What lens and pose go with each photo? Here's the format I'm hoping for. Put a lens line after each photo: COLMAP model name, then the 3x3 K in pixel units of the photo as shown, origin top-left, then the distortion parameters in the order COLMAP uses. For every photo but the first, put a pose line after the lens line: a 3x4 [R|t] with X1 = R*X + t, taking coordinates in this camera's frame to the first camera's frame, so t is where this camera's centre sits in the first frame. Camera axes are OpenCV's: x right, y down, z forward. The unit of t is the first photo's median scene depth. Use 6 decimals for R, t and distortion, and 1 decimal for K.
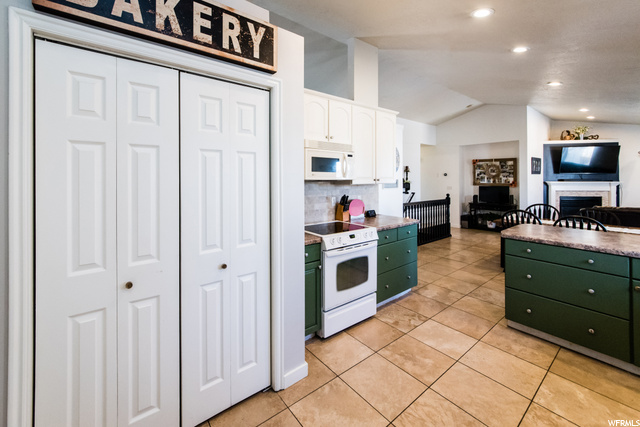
lens RADIAL K [[250.4, 0, 294.5], [0, 250.4, 175.9], [0, 0, 1]] dist [0.002555, -0.001566]
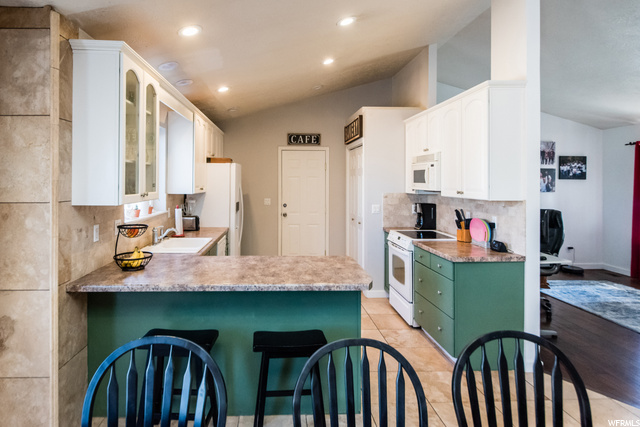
lens RADIAL K [[344.4, 0, 298.8], [0, 344.4, 179.7], [0, 0, 1]] dist [-0.004893, -0.003616]
pose [[-0.514863, -0.005152, -0.857257, 1.532850], [0.003329, 0.999962, -0.008009, -0.016910], [0.857266, -0.006977, -0.514826, 1.178709]]
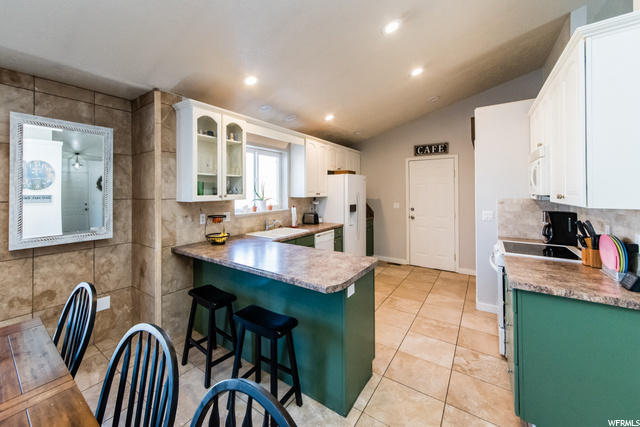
lens RADIAL K [[250.4, 0, 305.9], [0, 250.4, 190.1], [0, 0, 1]] dist [0.002555, -0.001566]
pose [[-0.933936, 0.005367, -0.357399, 1.095530], [0.009764, 0.999897, -0.010500, 0.000804], [0.357306, -0.013297, -0.933893, 1.384287]]
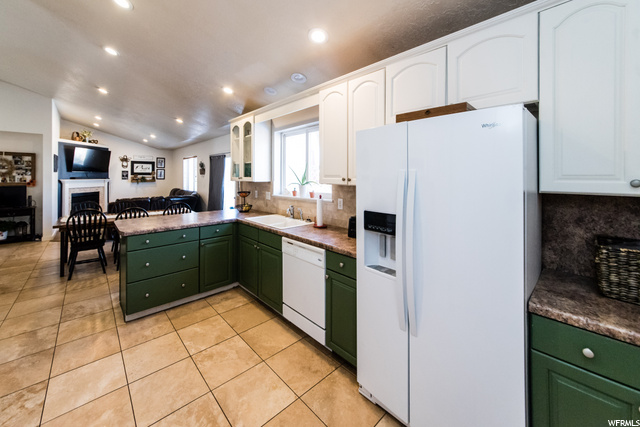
lens RADIAL K [[250.4, 0, 302.3], [0, 250.4, 177.2], [0, 0, 1]] dist [0.002555, -0.001566]
pose [[-0.110318, -0.002269, 0.993894, -0.199801], [-0.013168, 0.999913, 0.000821, -0.001779], [-0.993809, -0.012997, -0.110339, 0.334301]]
